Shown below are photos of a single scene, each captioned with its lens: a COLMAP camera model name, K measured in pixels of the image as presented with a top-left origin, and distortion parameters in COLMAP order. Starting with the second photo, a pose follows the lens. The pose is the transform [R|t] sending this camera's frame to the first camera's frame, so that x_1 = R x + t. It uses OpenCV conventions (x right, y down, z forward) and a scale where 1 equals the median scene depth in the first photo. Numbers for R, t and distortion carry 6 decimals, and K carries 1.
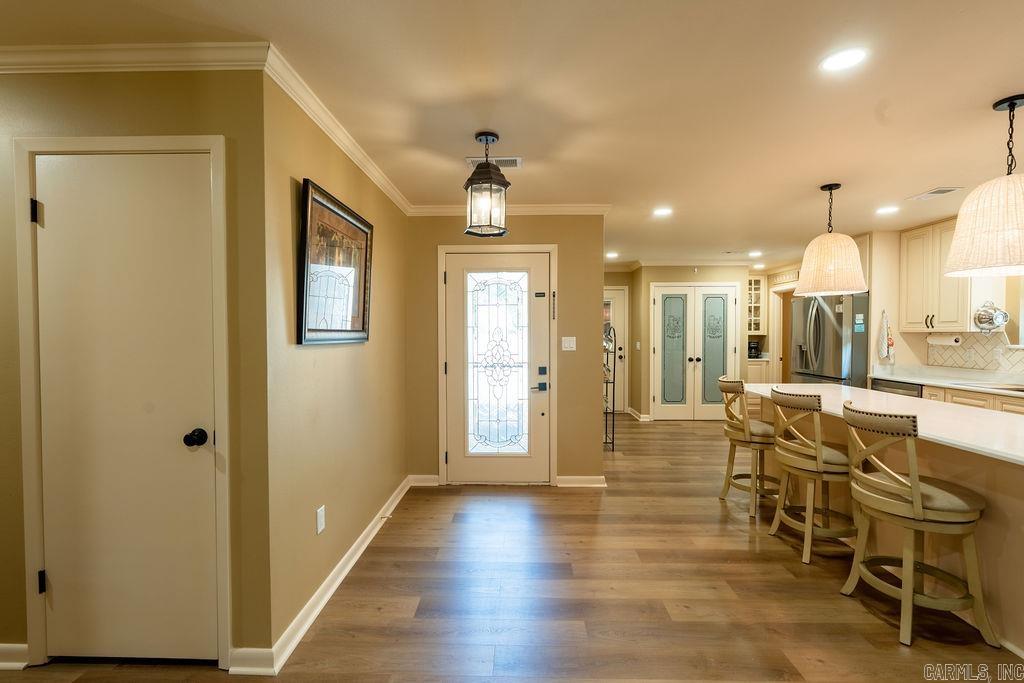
lens RADIAL K [[458.5, 0, 510.5], [0, 458.5, 342.5], [0, 0, 1]] dist [-0.001929, 0.000714]
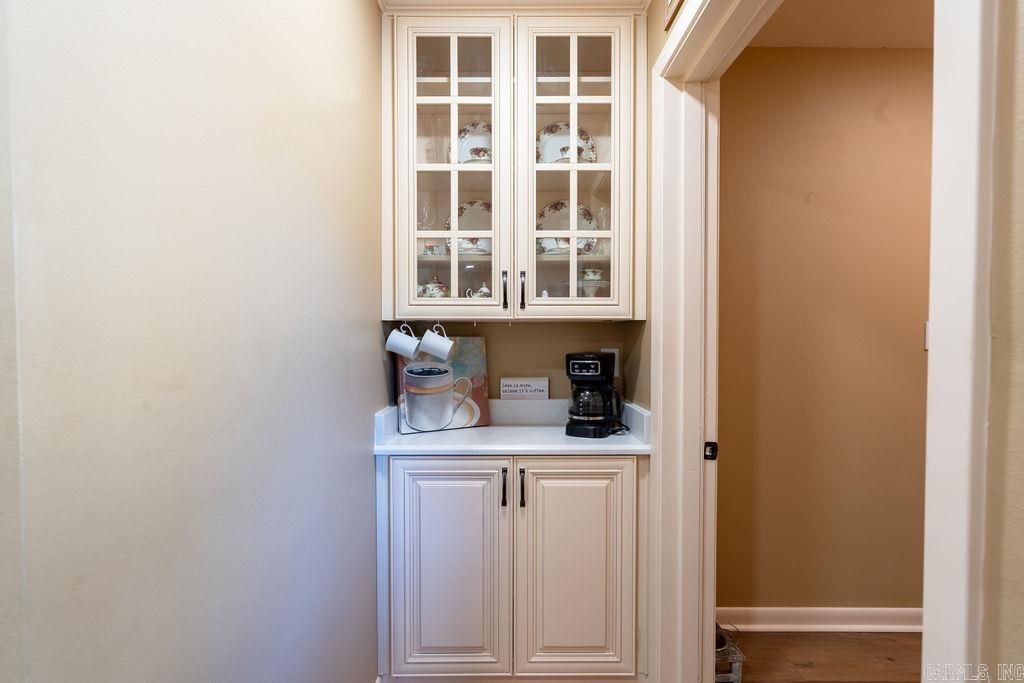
lens RADIAL K [[458.5, 0, 510.5], [0, 458.5, 342.5], [0, 0, 1]] dist [-0.001929, 0.000714]
pose [[0.999763, -0.001200, 0.021717, 0.576642], [0.001234, 0.999998, -0.001557, -0.007214], [-0.021715, 0.001583, 0.999763, 0.932758]]
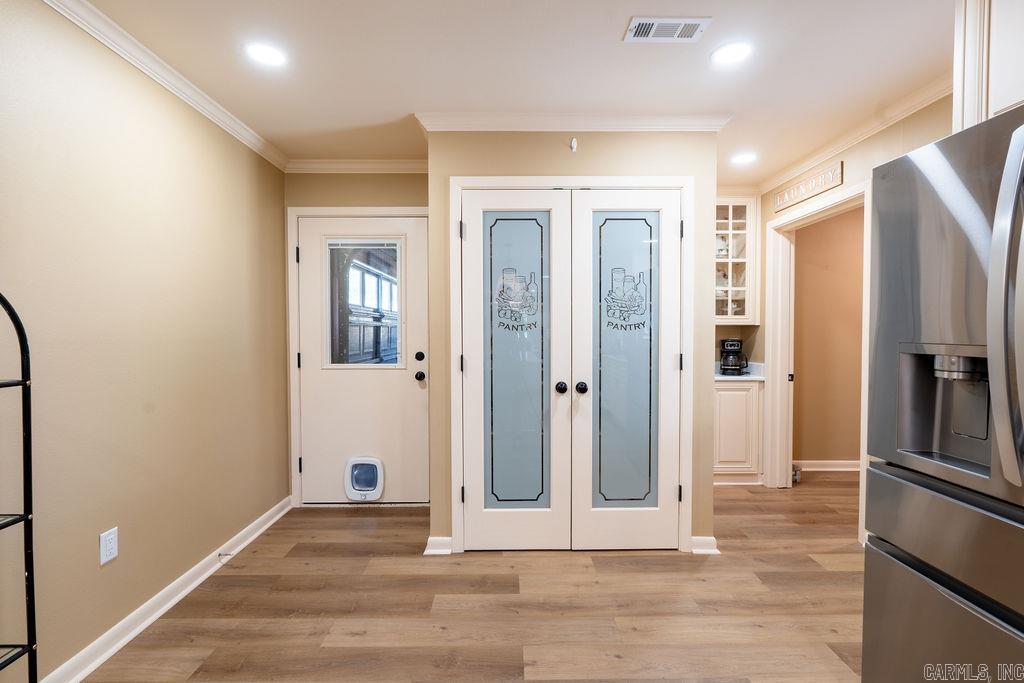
lens RADIAL K [[458.5, 0, 510.5], [0, 458.5, 342.5], [0, 0, 1]] dist [-0.001929, 0.000714]
pose [[0.999585, -0.000726, 0.028812, 0.339930], [0.000638, 0.999995, 0.003069, -0.000211], [-0.028814, -0.003049, 0.999580, 0.629510]]
